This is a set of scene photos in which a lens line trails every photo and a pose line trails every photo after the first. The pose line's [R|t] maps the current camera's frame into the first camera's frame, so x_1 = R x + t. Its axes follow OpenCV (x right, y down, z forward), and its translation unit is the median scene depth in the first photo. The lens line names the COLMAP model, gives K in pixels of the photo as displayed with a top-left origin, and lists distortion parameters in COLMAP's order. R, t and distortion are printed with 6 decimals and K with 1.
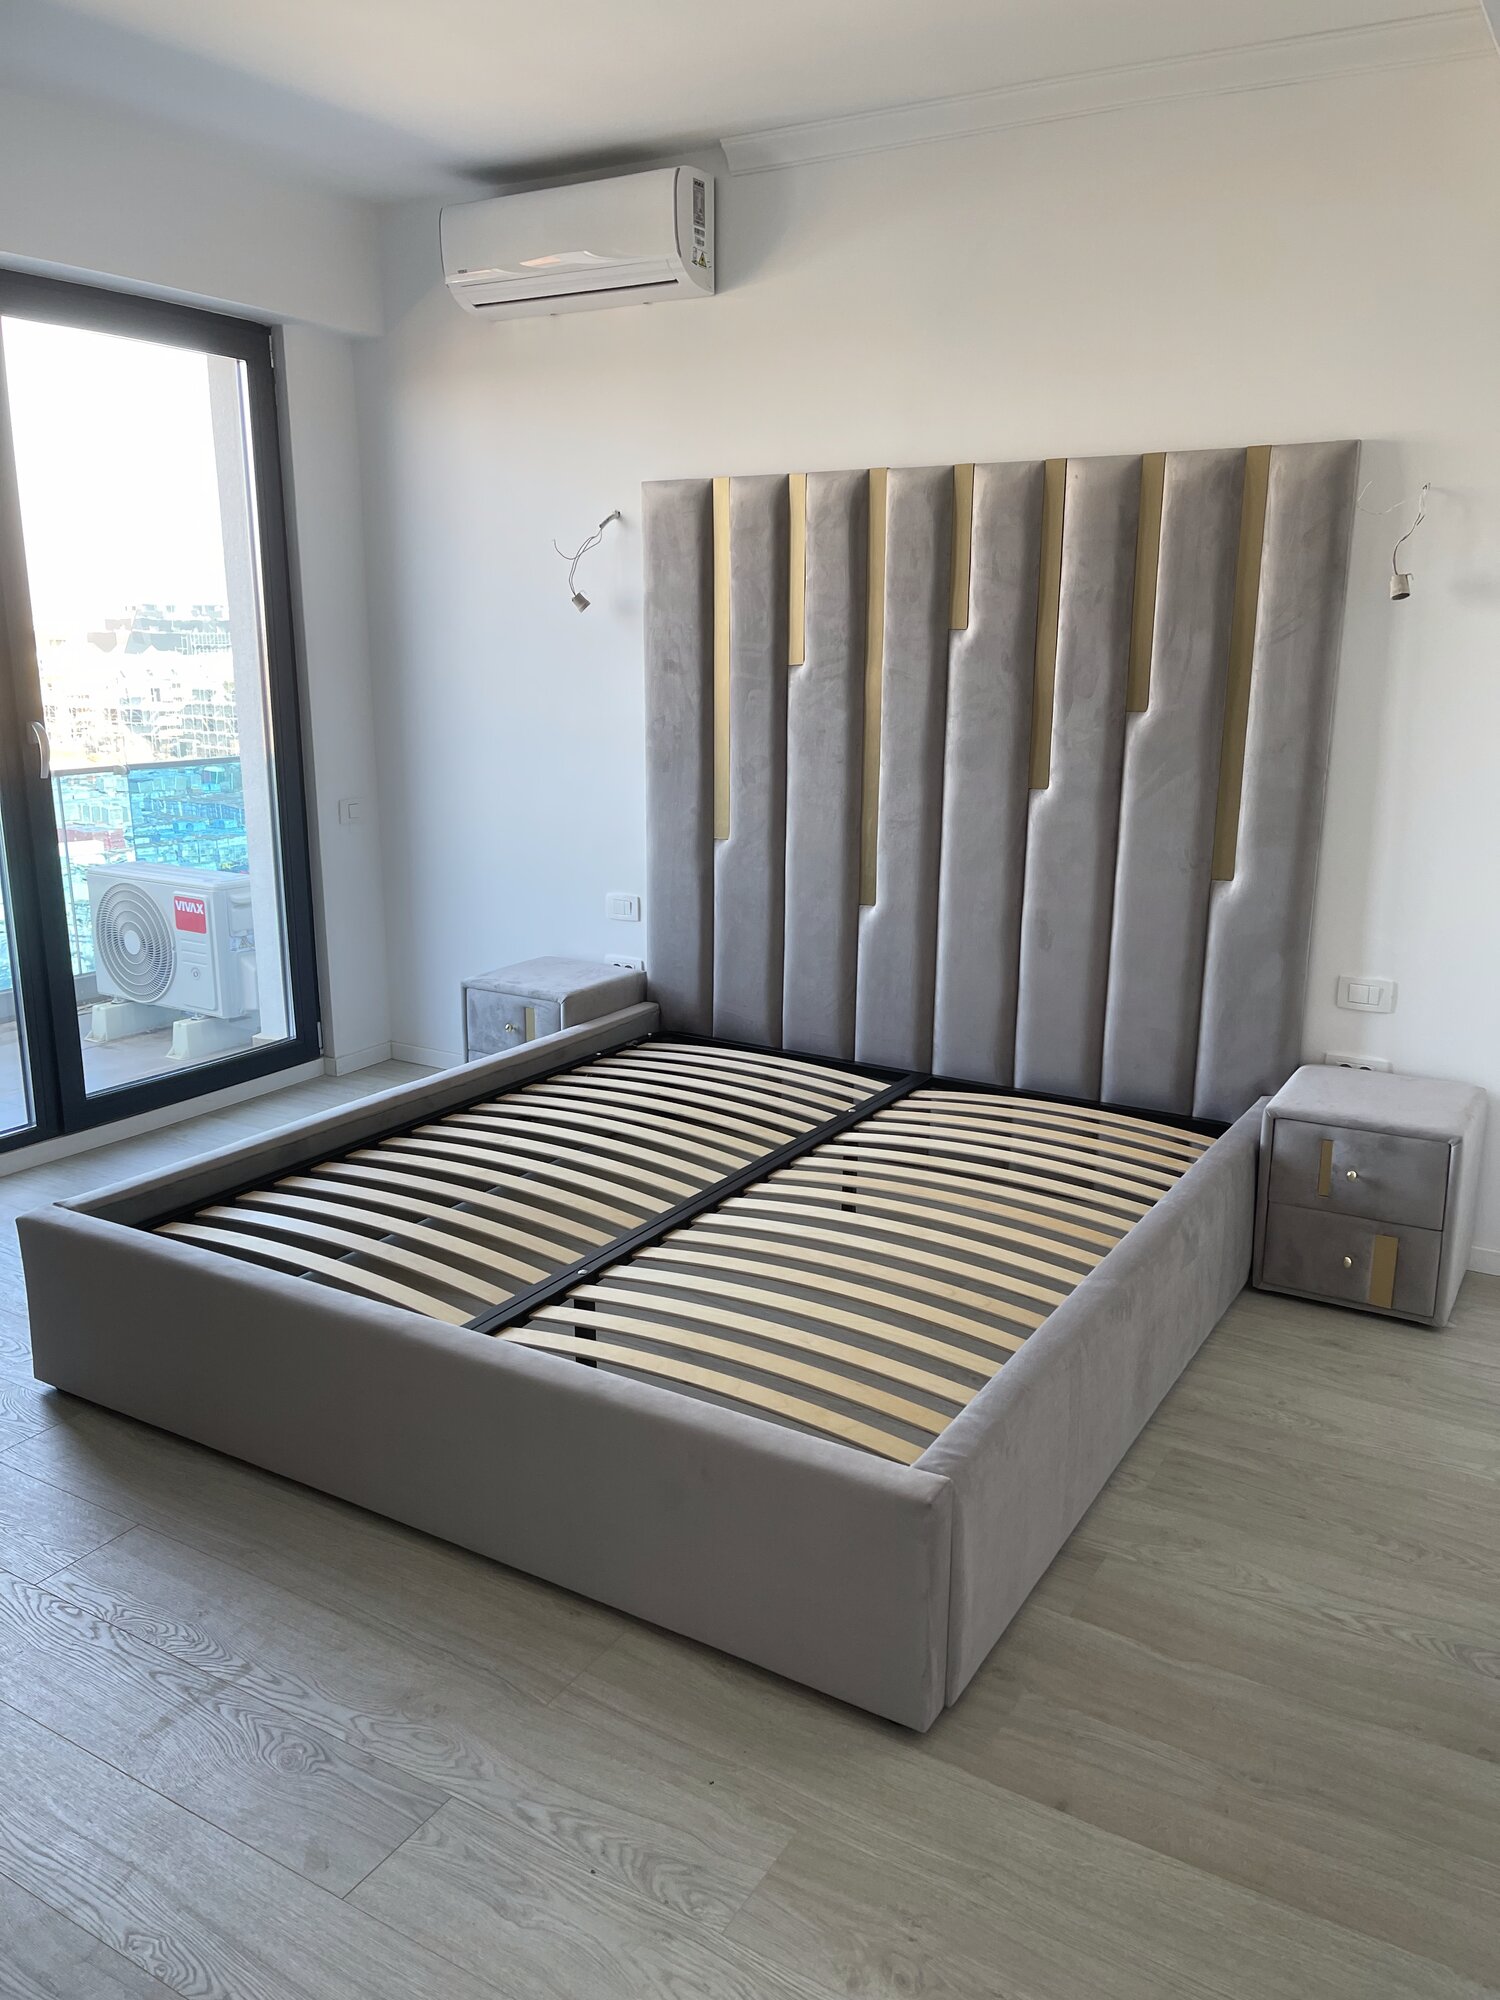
lens RADIAL K [[1500.3, 0, 769.0], [0, 1500.3, 1010.7], [0, 0, 1]] dist [0.072946, -0.088989]
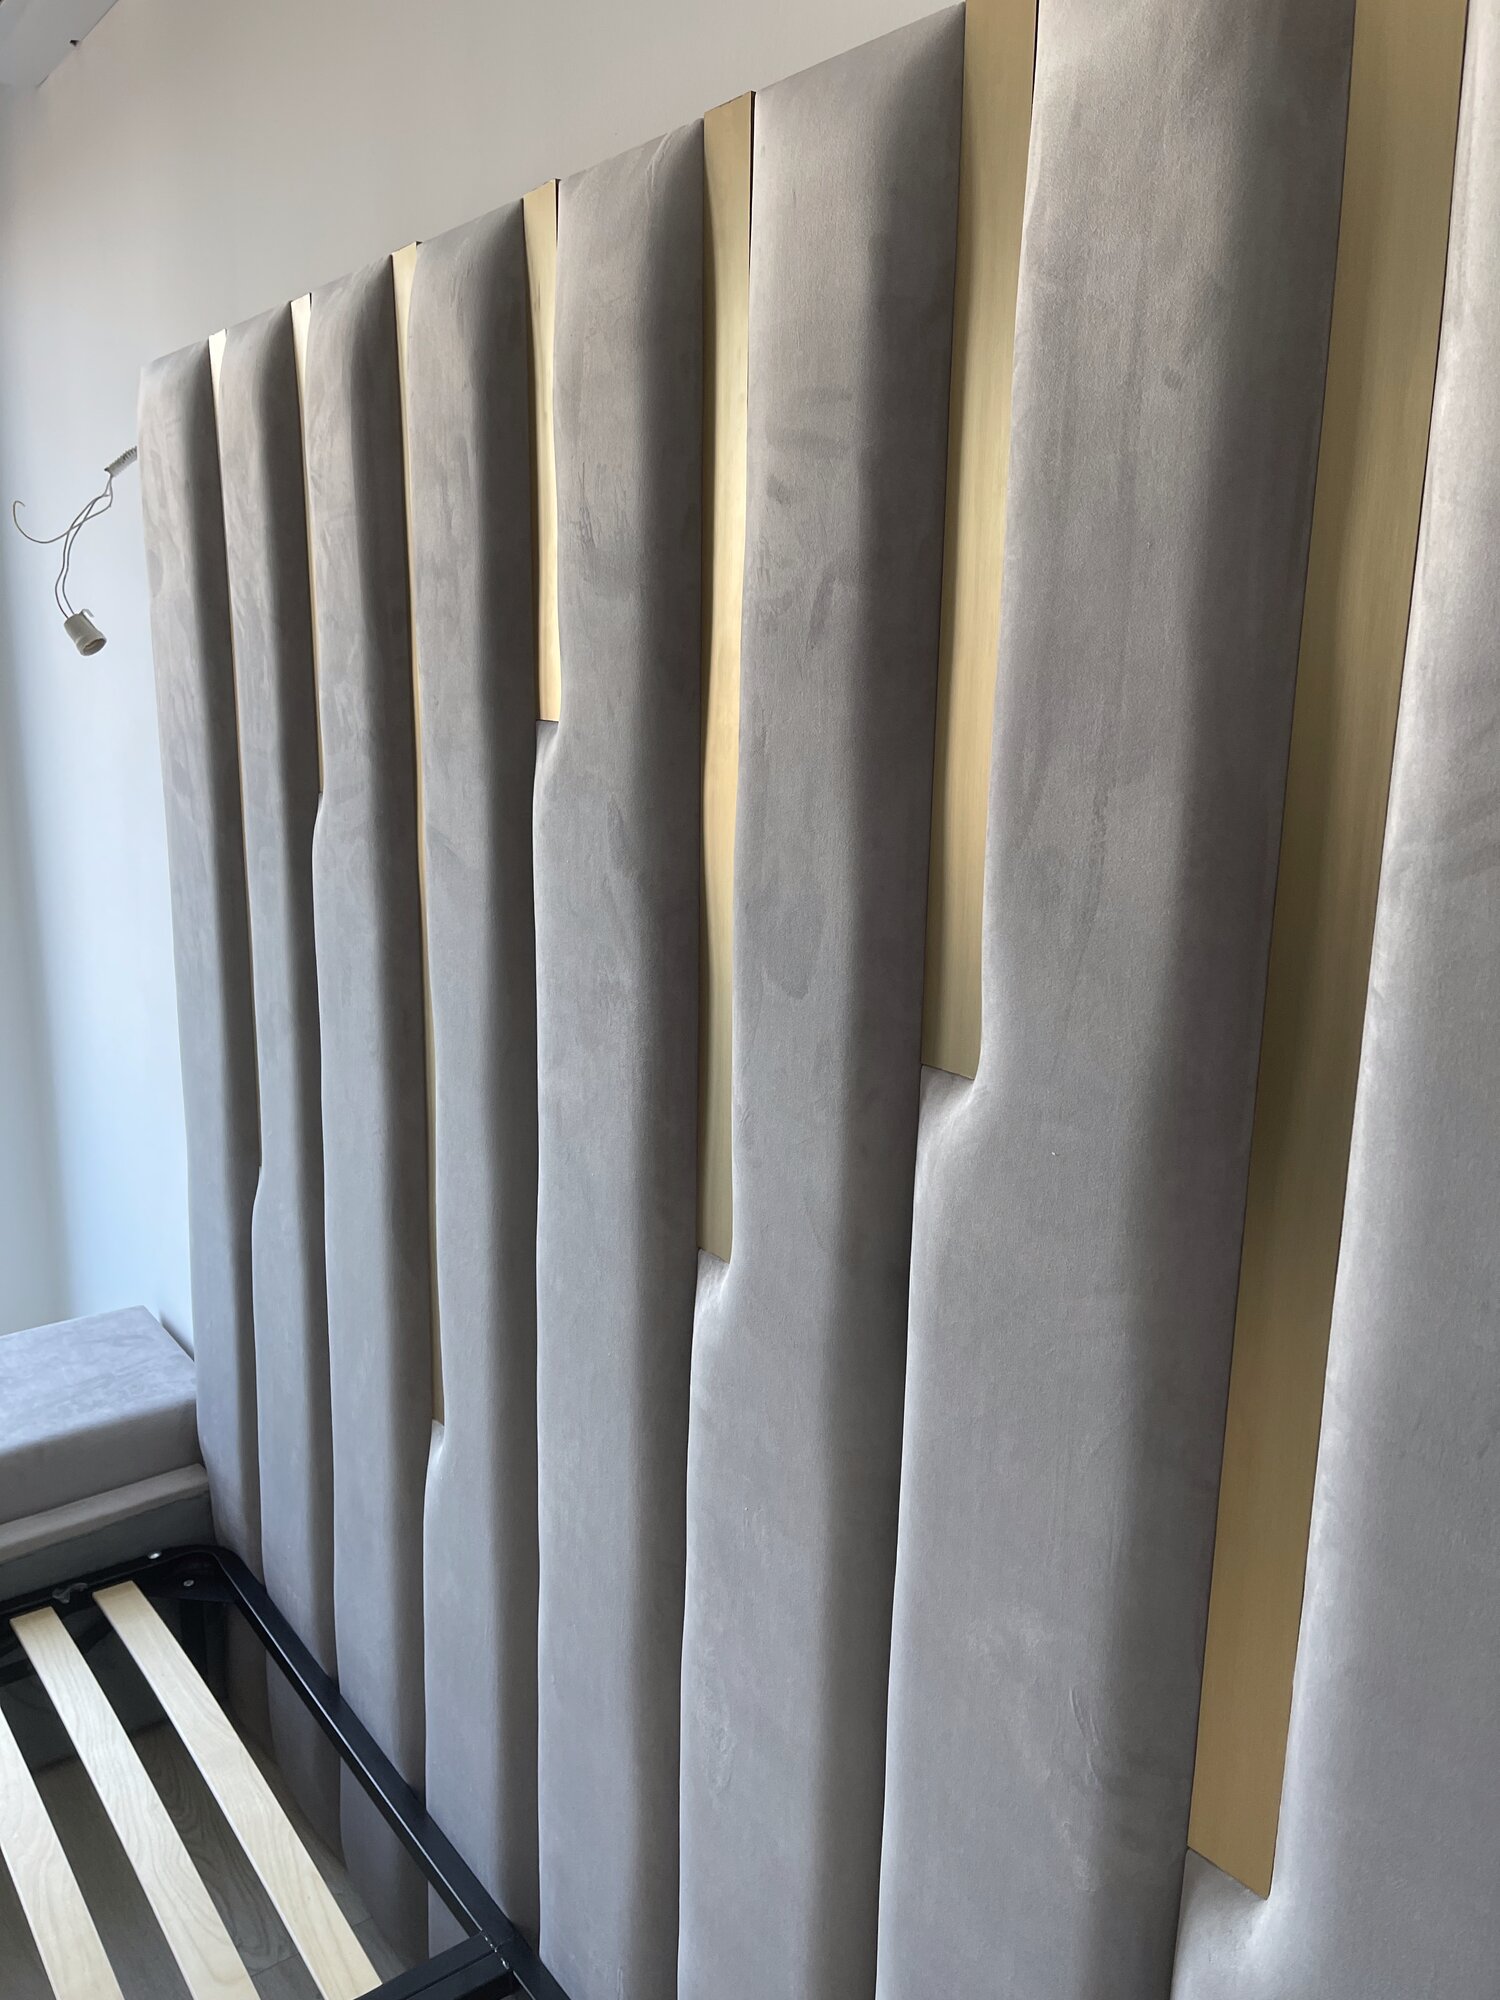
lens RADIAL K [[1500.3, 0, 768.3], [0, 1500.3, 1001.5], [0, 0, 1]] dist [0.072946, -0.088989]
pose [[0.932954, 0.092185, -0.347993, 0.320360], [-0.105962, 0.994154, -0.020724, -0.214808], [0.344048, 0.056209, 0.937268, 0.803519]]
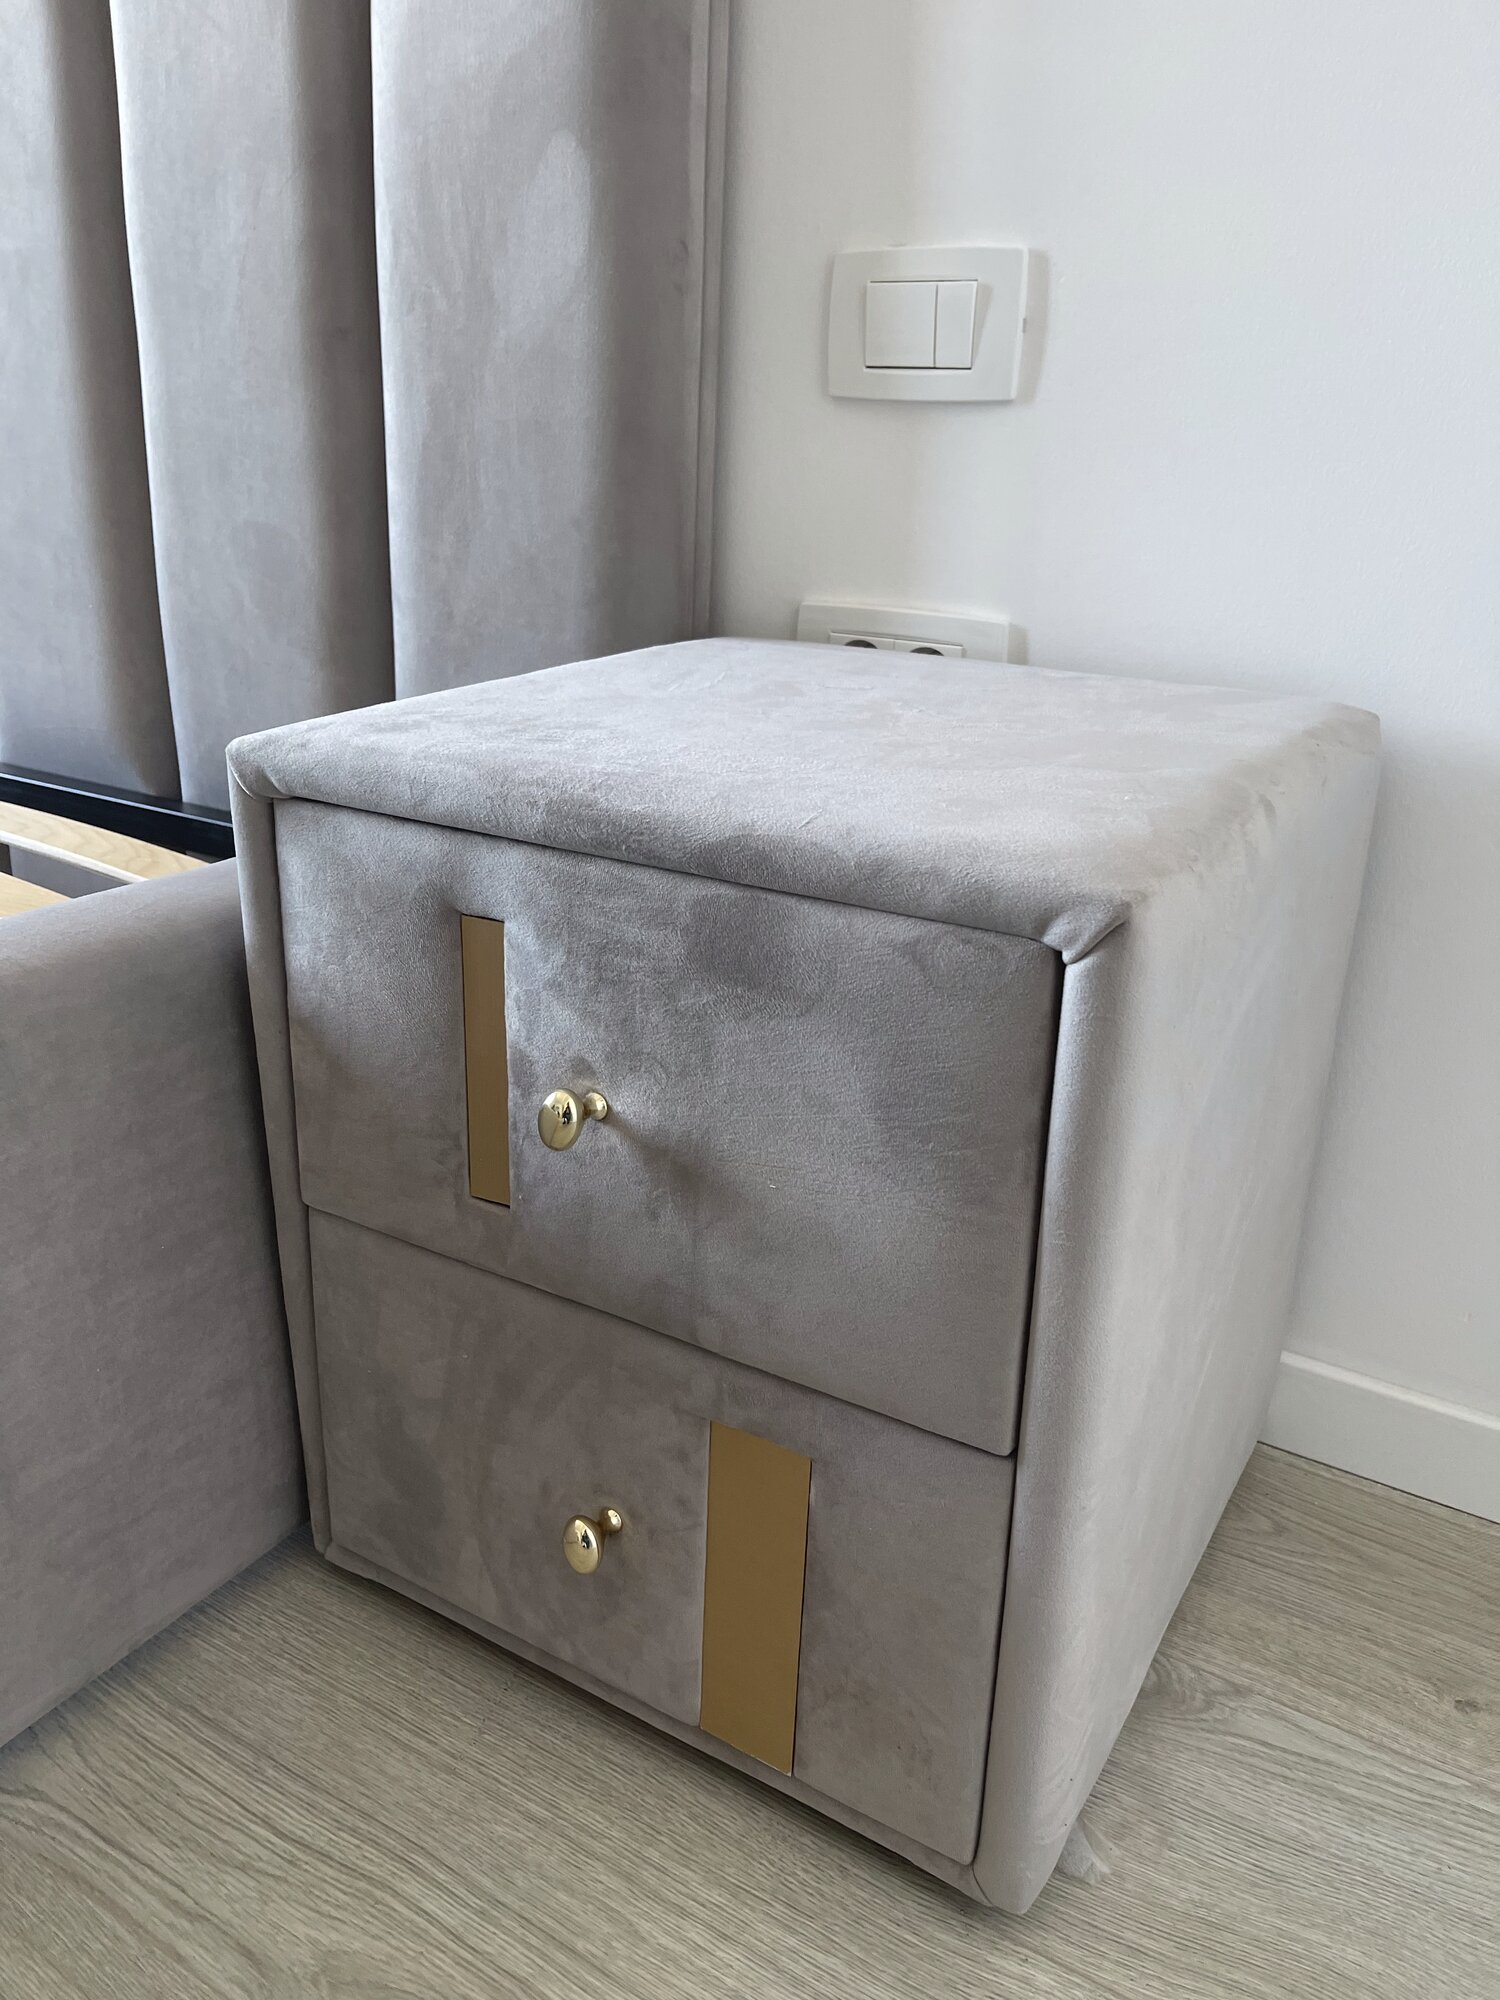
lens RADIAL K [[1500.3, 0, 754.6], [0, 1500.3, 991.6], [0, 0, 1]] dist [0.072946, -0.088989]
pose [[0.999647, 0.024420, -0.010439, 0.385365], [-0.023073, 0.993215, 0.113982, 0.069221], [0.013152, -0.113701, 0.993428, 0.777415]]
